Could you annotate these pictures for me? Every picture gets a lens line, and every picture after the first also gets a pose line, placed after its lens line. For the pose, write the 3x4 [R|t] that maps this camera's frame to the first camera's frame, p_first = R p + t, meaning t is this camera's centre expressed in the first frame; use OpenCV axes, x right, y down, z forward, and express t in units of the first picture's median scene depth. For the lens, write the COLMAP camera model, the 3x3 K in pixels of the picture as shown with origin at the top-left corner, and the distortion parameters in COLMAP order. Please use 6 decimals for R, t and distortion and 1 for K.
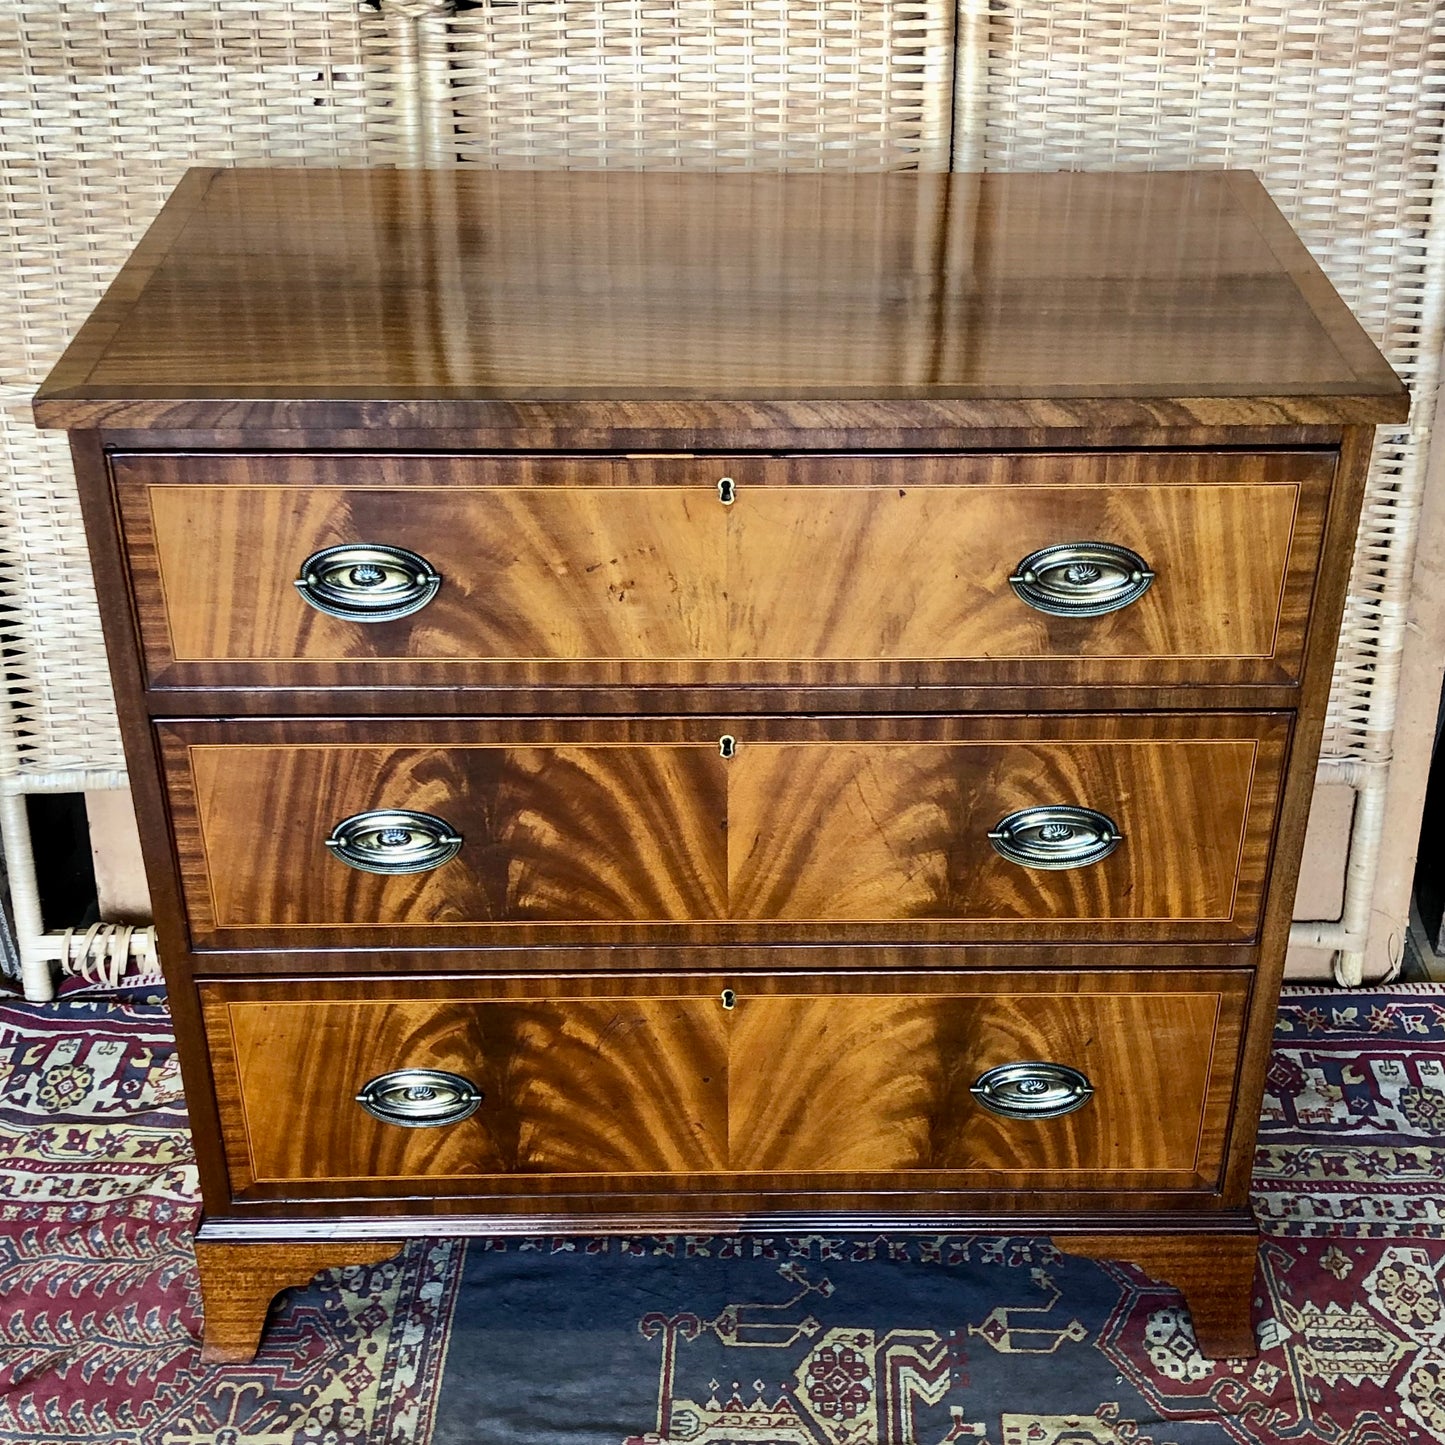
lens RADIAL K [[2194.5, 0, 740.9], [0, 2194.5, 822.9], [0, 0, 1]] dist [0.027488, 0.000000]
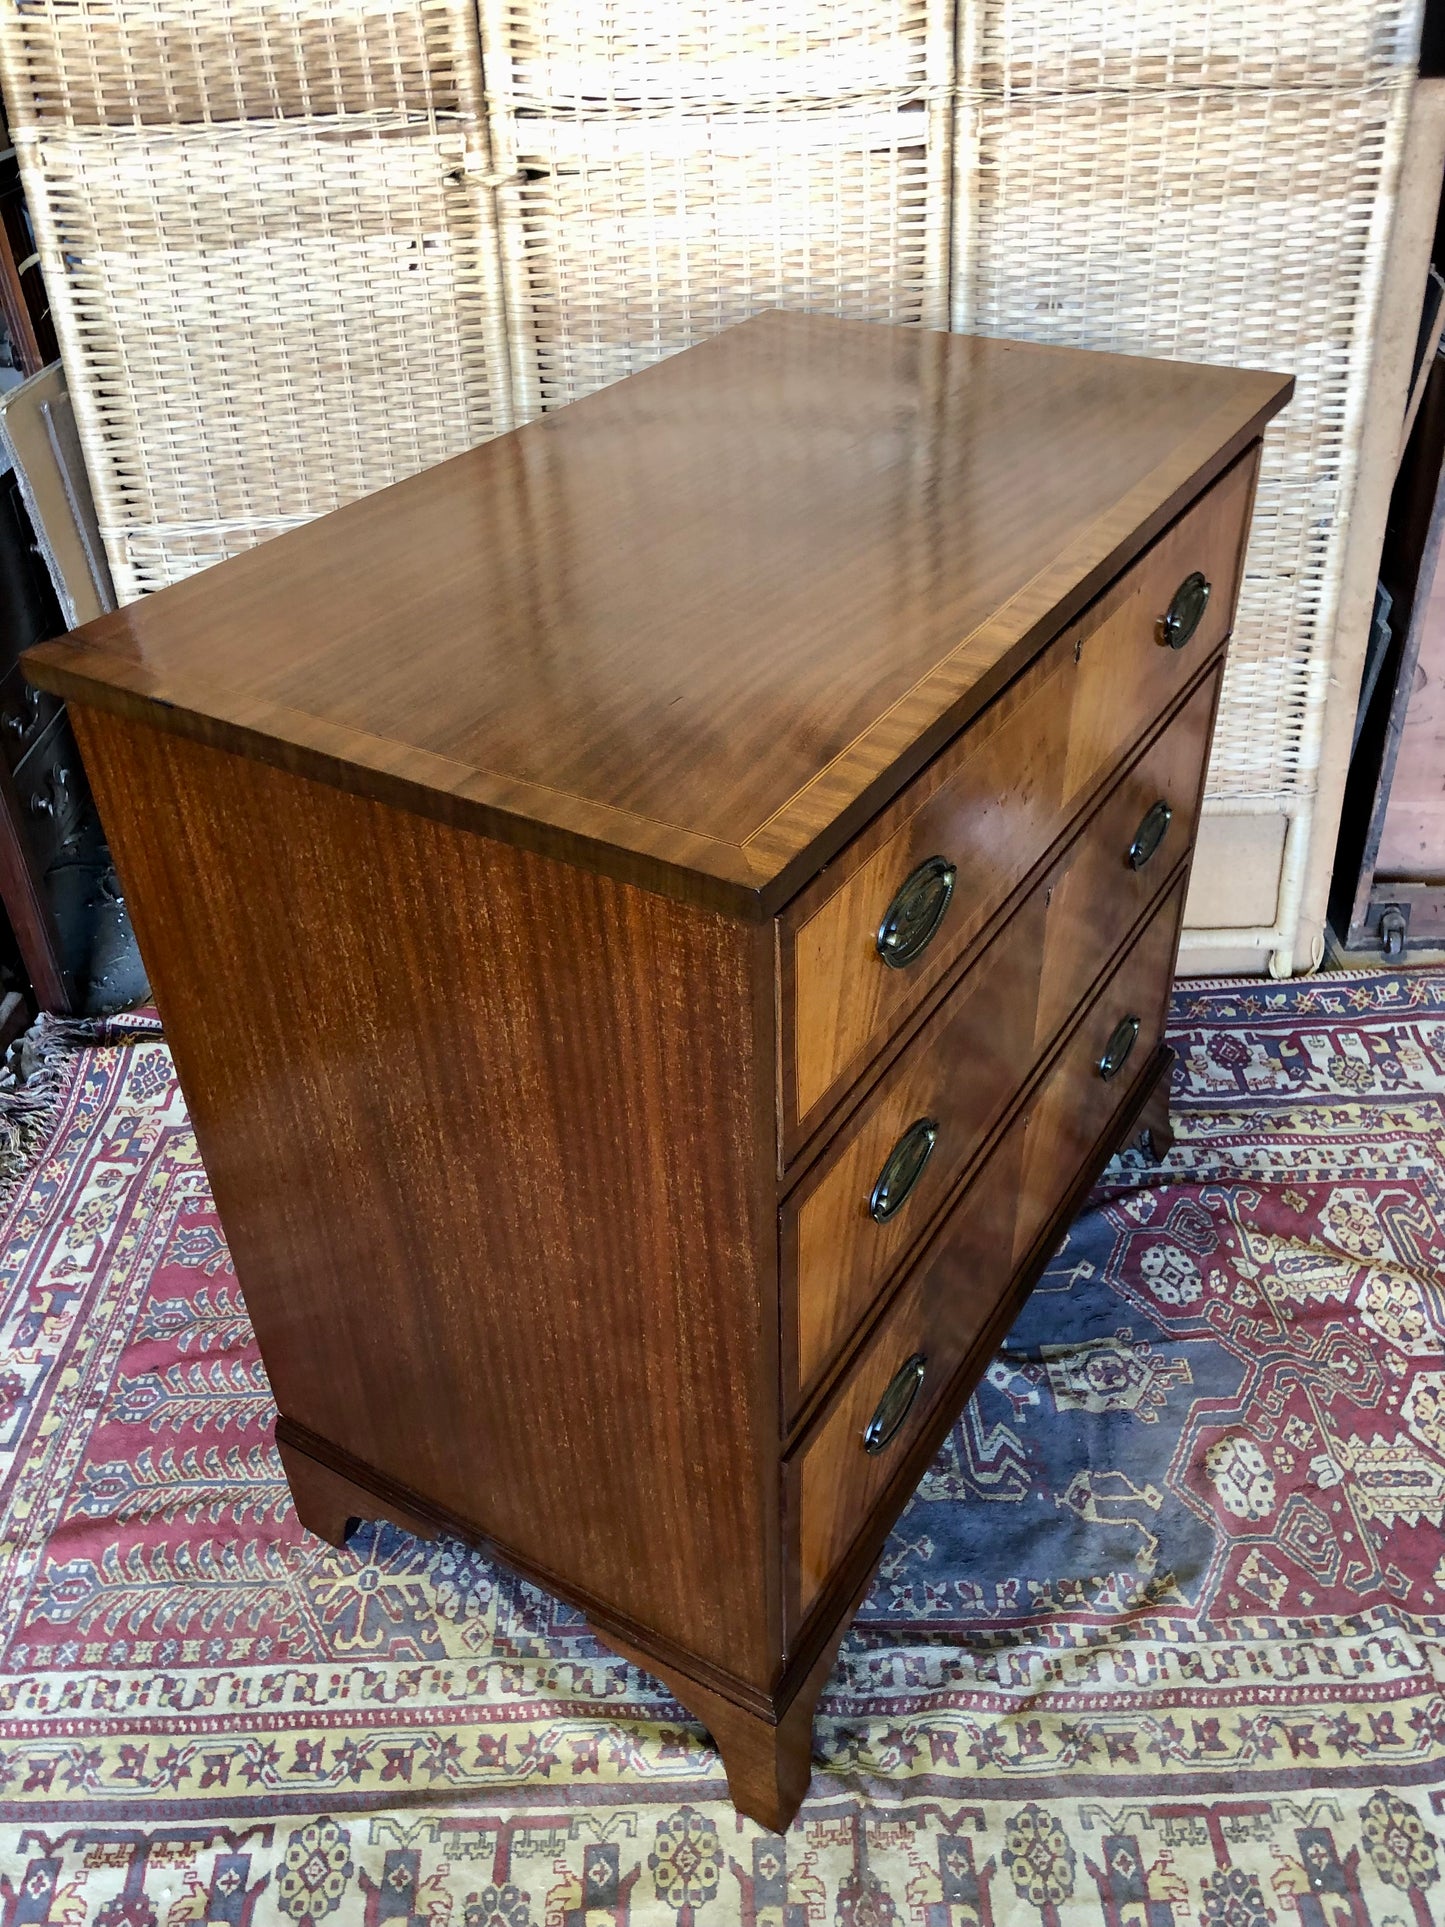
lens RADIAL K [[1573.6, 0, 716.7], [0, 1573.6, 953.8], [0, 0, 1]] dist [0.025026, -0.023790]
pose [[0.999036, -0.043273, 0.007394, -0.054542], [0.042798, 0.997545, 0.055425, -0.000238], [-0.009774, -0.055055, 0.998435, 0.137709]]
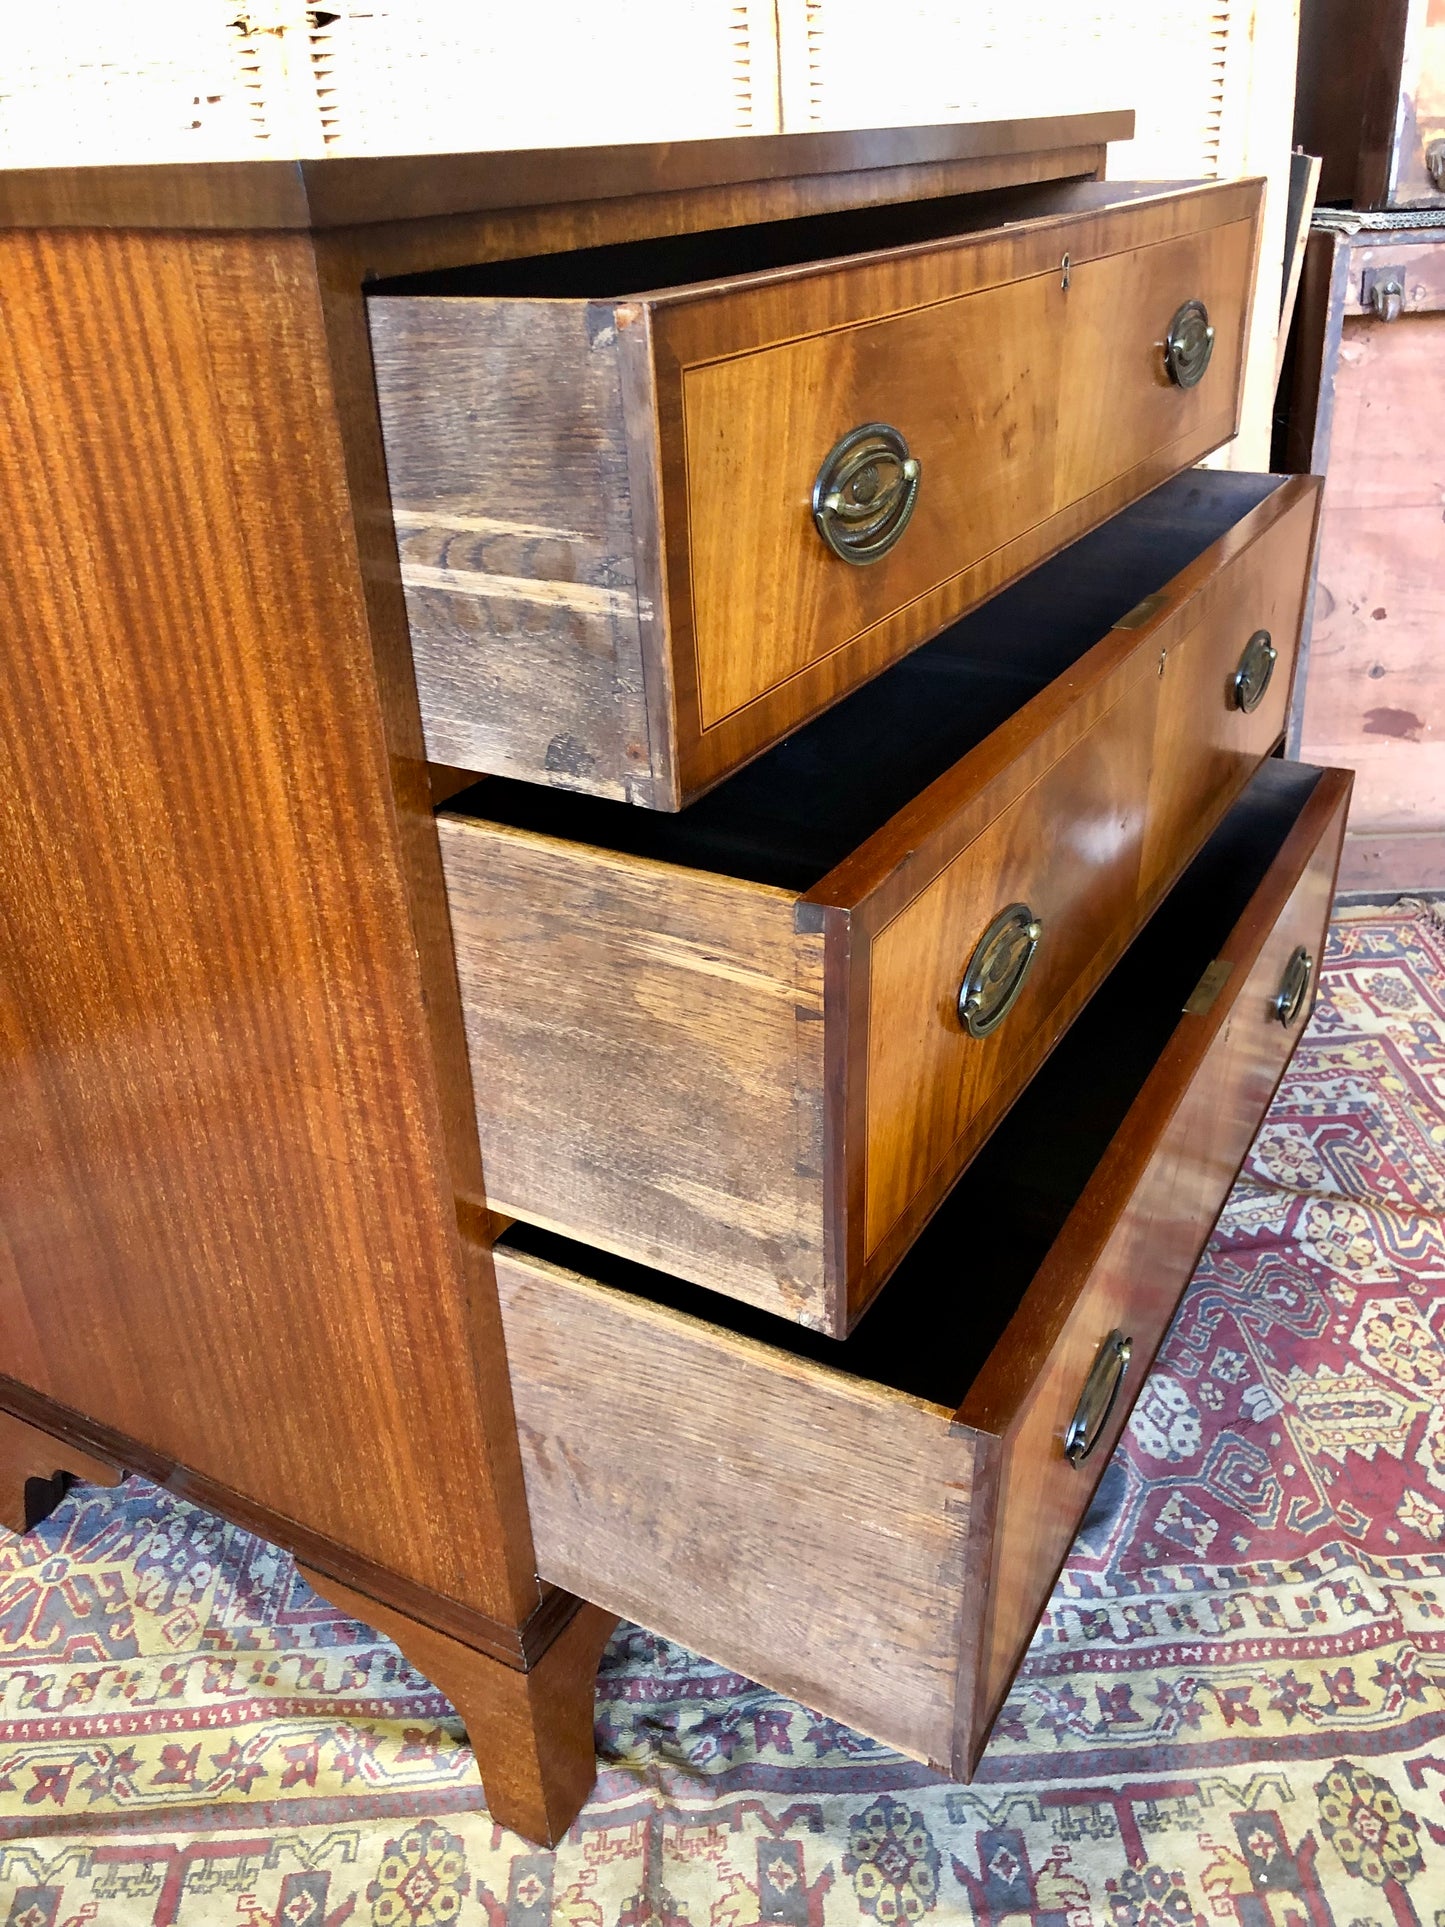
lens RADIAL K [[1591.2, 0, 745.4], [0, 1591.2, 957.2], [0, 0, 1]] dist [0.007620, 0.010281]
pose [[0.997103, -0.062752, 0.042990, 0.016474], [0.066131, 0.994411, -0.082302, 0.169528], [-0.037586, 0.084906, 0.995680, 0.252959]]
